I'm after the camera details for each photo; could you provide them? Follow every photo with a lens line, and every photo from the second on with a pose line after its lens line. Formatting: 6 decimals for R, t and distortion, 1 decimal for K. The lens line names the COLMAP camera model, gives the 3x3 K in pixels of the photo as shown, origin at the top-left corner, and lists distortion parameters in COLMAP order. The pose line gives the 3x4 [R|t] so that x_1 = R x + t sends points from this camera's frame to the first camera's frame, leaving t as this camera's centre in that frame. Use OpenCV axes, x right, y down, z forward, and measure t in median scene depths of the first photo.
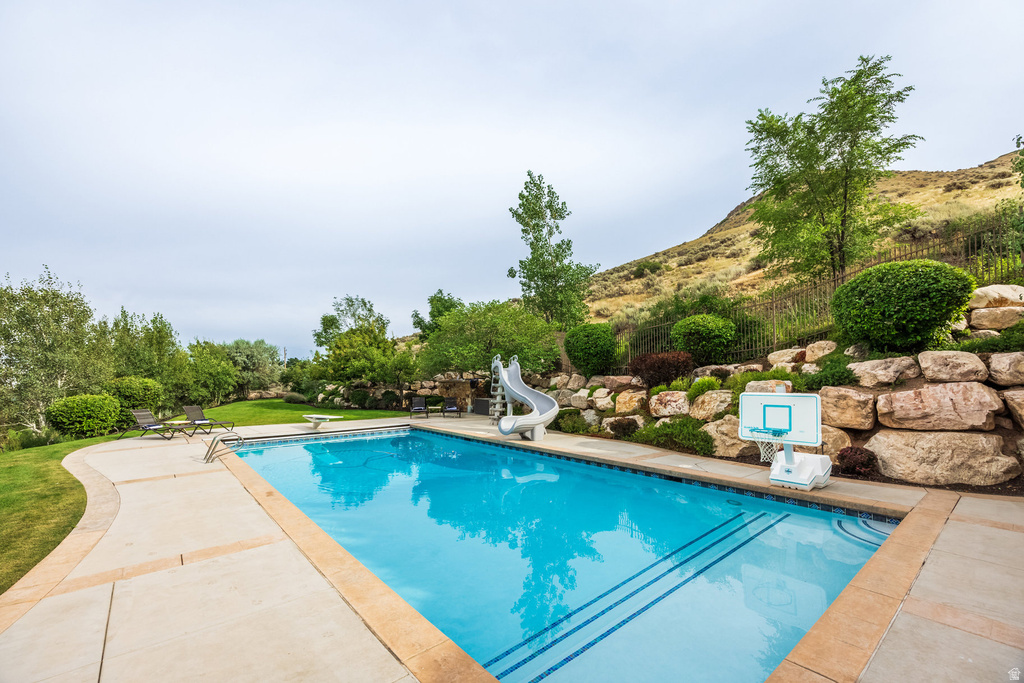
lens RADIAL K [[440.0, 0, 512.0], [0, 440.0, 341.5], [0, 0, 1]] dist [-0.008658, -0.000076]
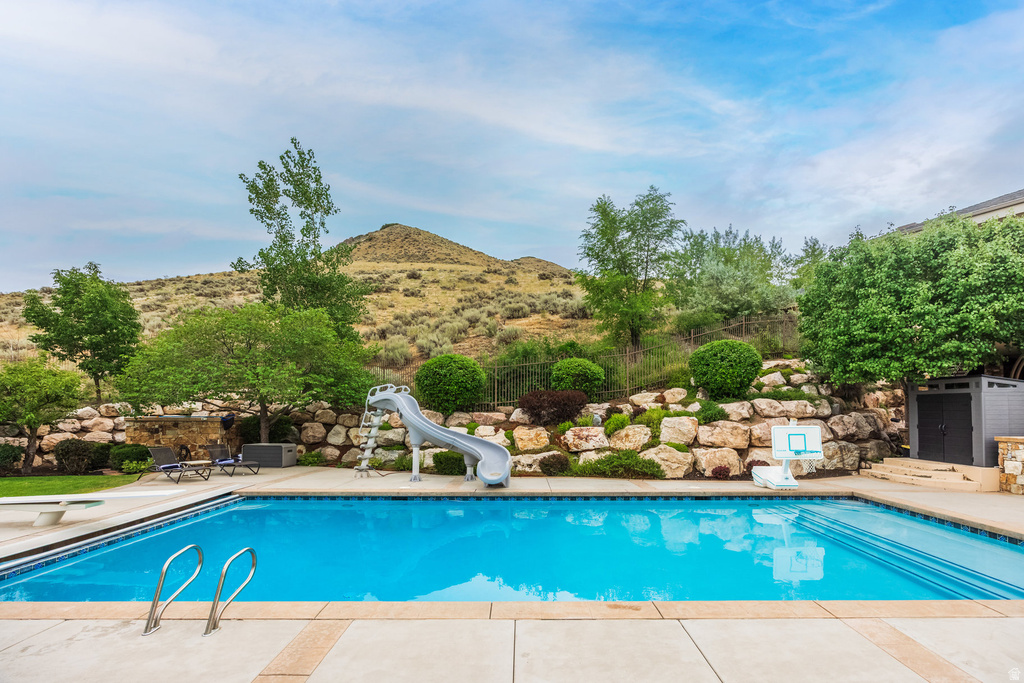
lens RADIAL K [[462.4, 0, 529.1], [0, 462.4, 378.9], [0, 0, 1]] dist [-0.002236, 0.000227]
pose [[0.633825, 0.057967, 0.771302, -0.656242], [-0.064287, 0.997686, -0.022153, 0.029806], [-0.770801, -0.035543, 0.636084, 0.399467]]
